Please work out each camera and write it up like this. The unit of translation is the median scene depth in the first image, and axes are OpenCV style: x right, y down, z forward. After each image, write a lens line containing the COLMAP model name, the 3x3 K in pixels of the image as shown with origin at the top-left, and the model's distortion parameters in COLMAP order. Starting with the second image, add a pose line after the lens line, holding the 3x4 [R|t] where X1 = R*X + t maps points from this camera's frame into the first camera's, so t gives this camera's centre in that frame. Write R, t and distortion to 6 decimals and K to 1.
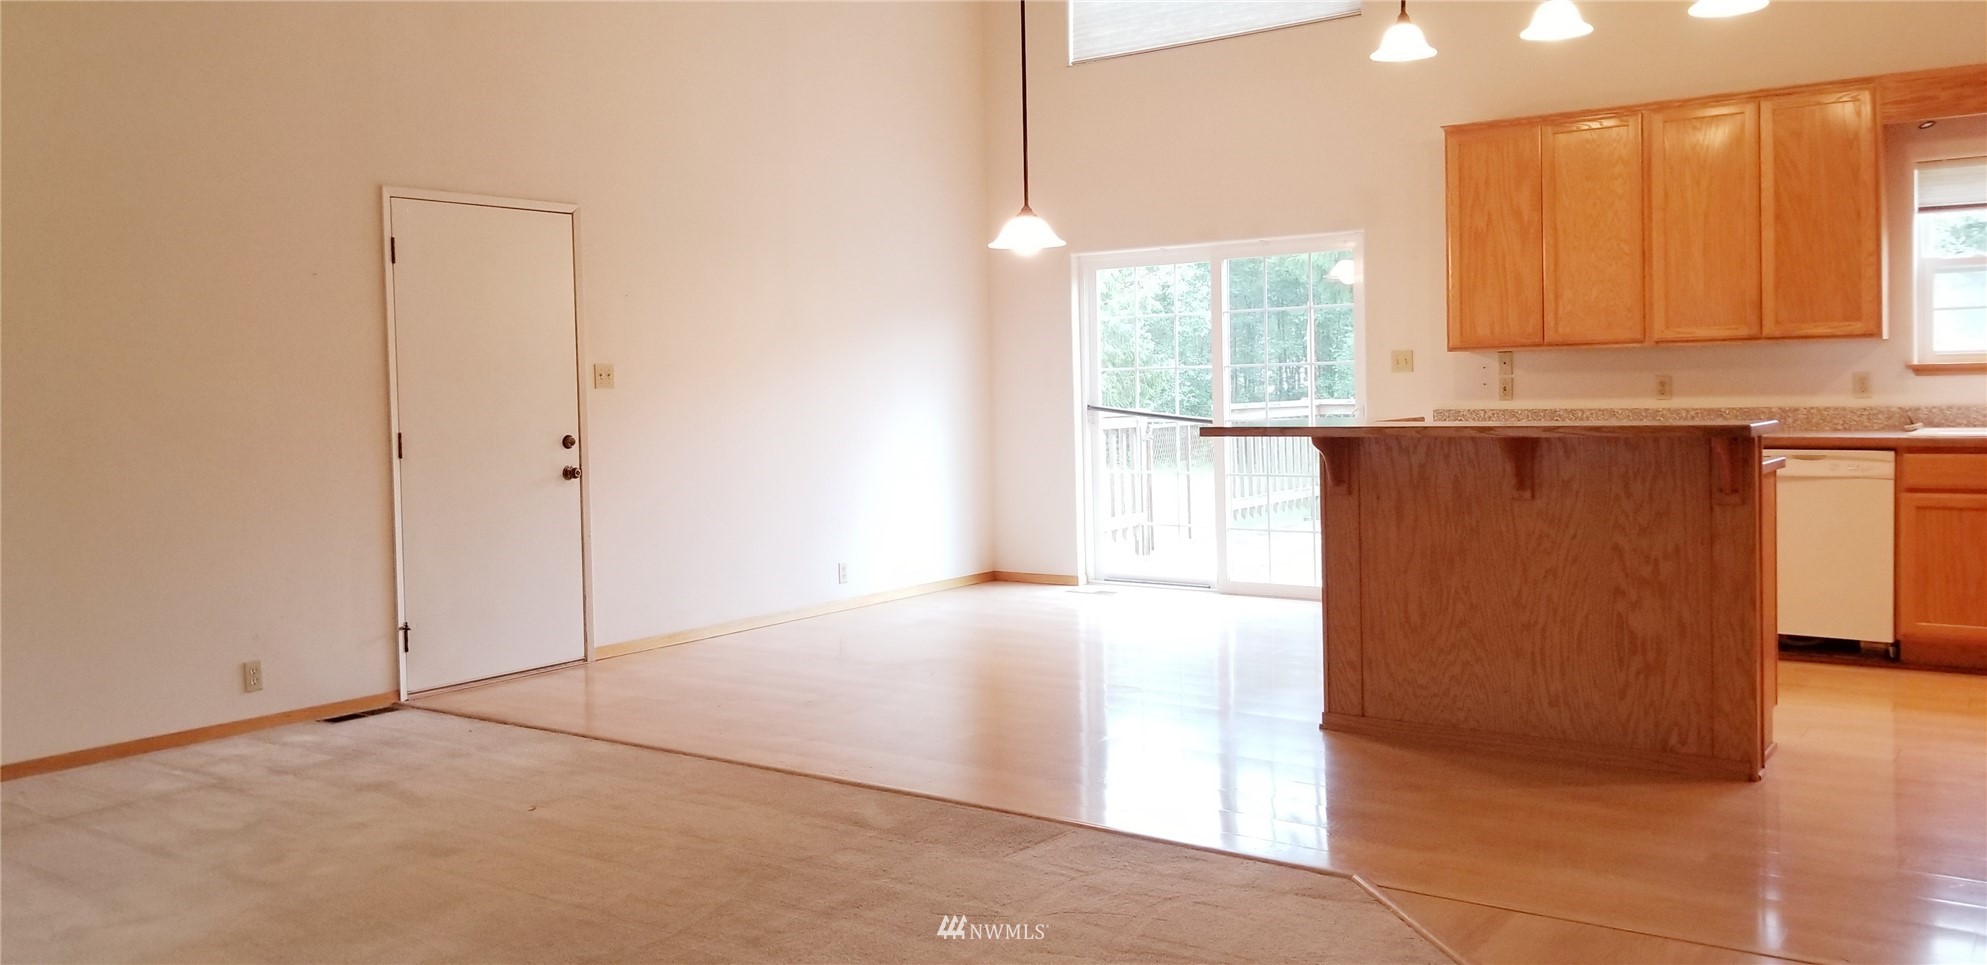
lens RADIAL K [[1557.4, 0, 993.5], [0, 1557.4, 482.5], [0, 0, 1]] dist [0.049844, -0.123854]
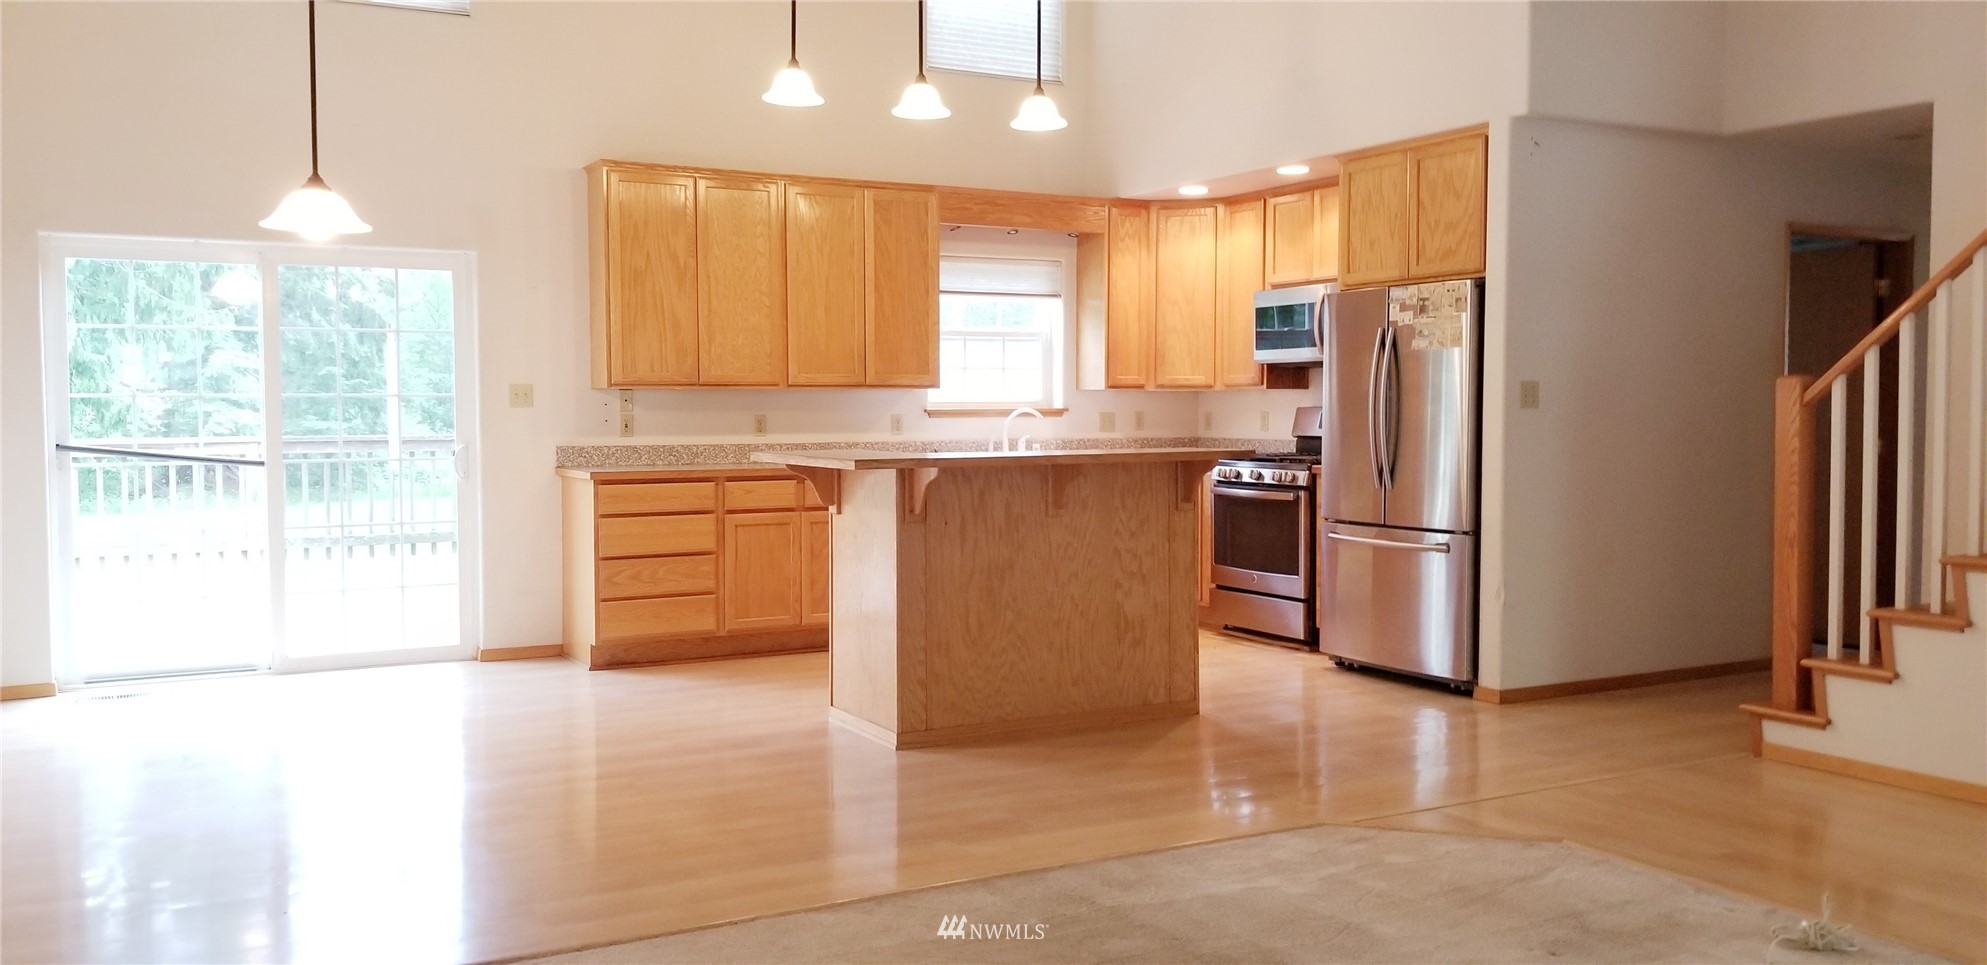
lens RADIAL K [[1557.4, 0, 993.5], [0, 1557.4, 482.5], [0, 0, 1]] dist [0.049844, -0.123854]
pose [[0.405099, -0.024118, 0.913955, -0.729047], [0.051137, 0.998685, 0.003688, -0.020706], [-0.912842, 0.045243, 0.405800, 0.533775]]
